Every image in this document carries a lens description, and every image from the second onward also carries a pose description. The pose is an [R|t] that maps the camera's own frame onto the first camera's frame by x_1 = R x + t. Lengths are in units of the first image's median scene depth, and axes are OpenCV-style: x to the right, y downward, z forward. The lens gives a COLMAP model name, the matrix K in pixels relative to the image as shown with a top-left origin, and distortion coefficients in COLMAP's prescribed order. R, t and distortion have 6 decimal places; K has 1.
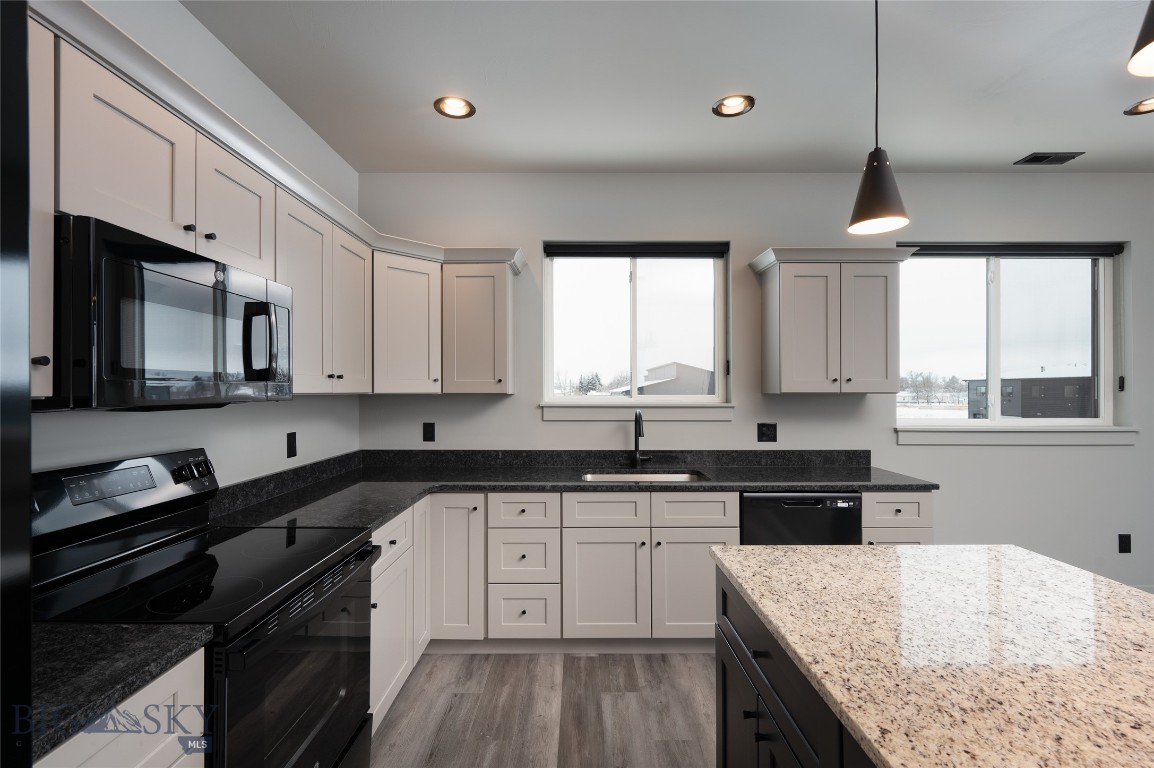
lens RADIAL K [[513.0, 0, 577.0], [0, 513.0, 384.0], [0, 0, 1]] dist [-0.000011, 0.000005]
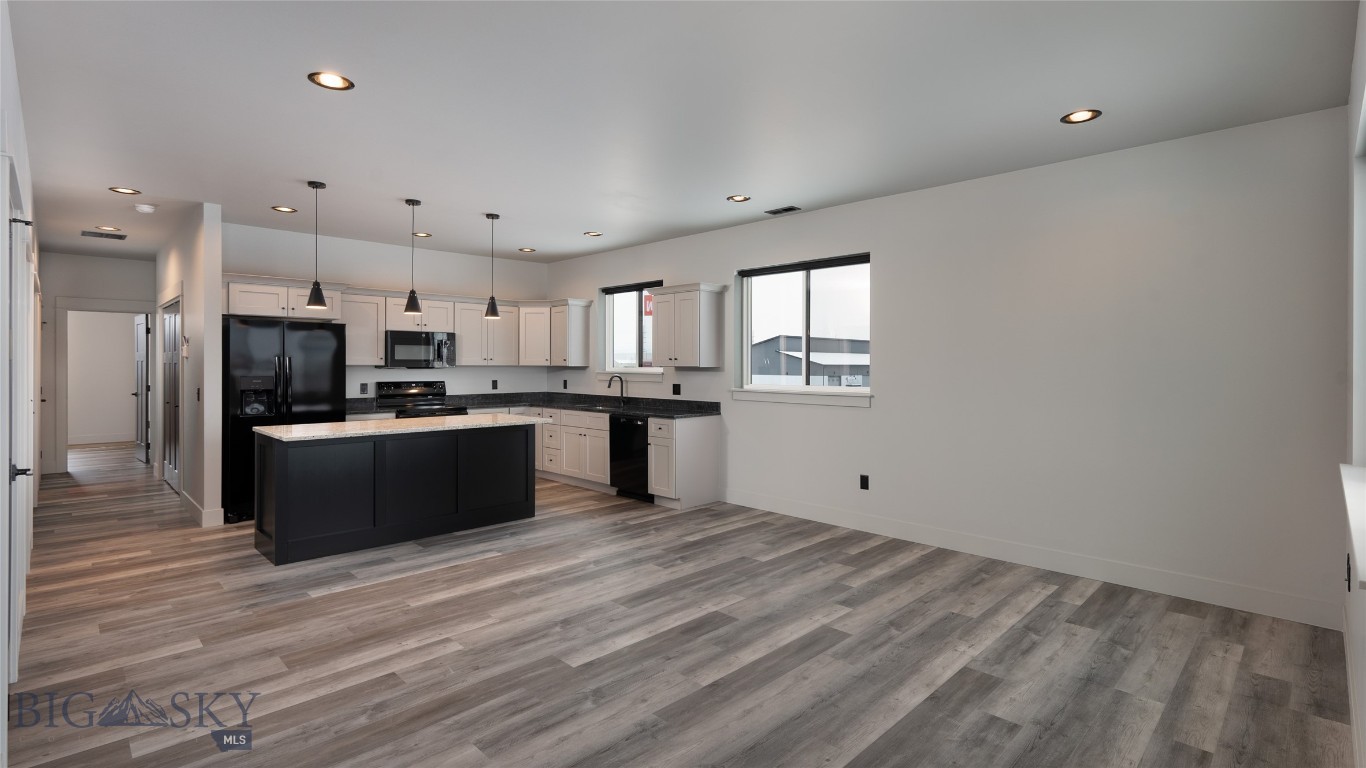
lens RADIAL K [[625.7, 0, 697.3], [0, 625.7, 360.7], [0, 0, 1]] dist [-0.001997, -0.000195]
pose [[0.715541, -0.001846, -0.698569, 1.885098], [0.003380, 0.999994, 0.000819, -0.003440], [0.698563, -0.002947, 0.715543, -0.447895]]
